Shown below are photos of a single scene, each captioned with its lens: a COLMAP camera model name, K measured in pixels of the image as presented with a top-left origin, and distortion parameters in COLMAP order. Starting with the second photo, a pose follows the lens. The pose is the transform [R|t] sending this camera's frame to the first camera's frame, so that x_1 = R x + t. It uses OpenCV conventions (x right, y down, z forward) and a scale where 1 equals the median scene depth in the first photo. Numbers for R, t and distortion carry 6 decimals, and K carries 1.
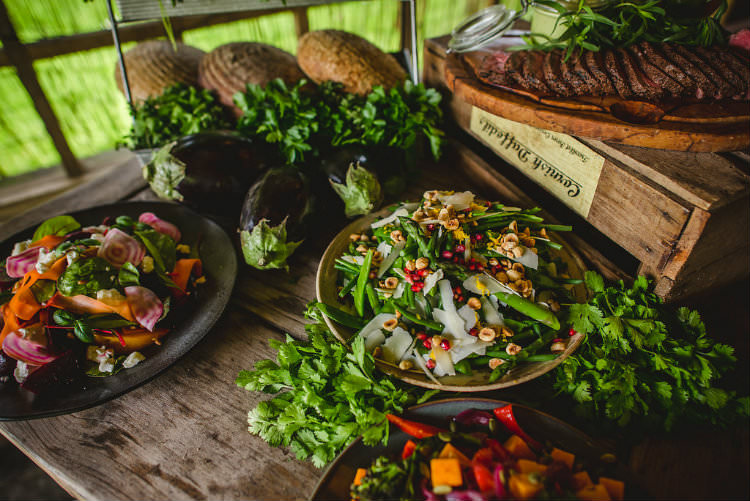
lens RADIAL K [[509.2, 0, 375.5], [0, 509.2, 248.9], [0, 0, 1]] dist [-0.002585, 0.000129]
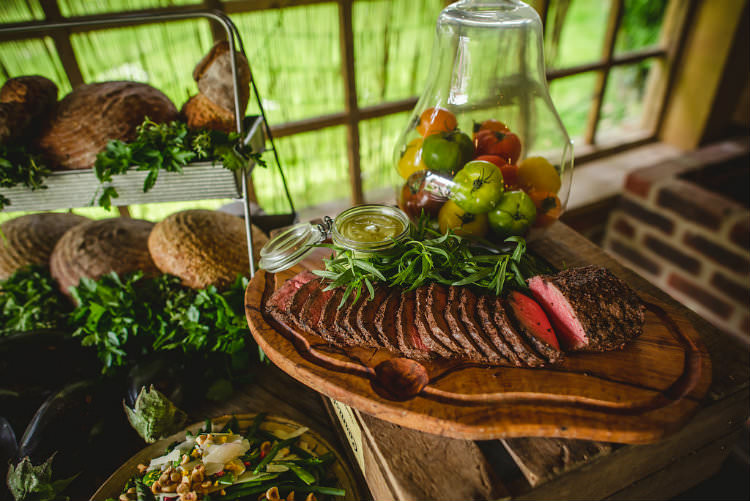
lens RADIAL K [[509.2, 0, 376.2], [0, 509.2, 249.7], [0, 0, 1]] dist [-0.002585, 0.000129]
pose [[0.997816, 0.025788, -0.060819, 0.375443], [-0.033448, 0.991145, -0.128504, -0.271122], [0.056966, 0.130257, 0.989842, 0.053697]]
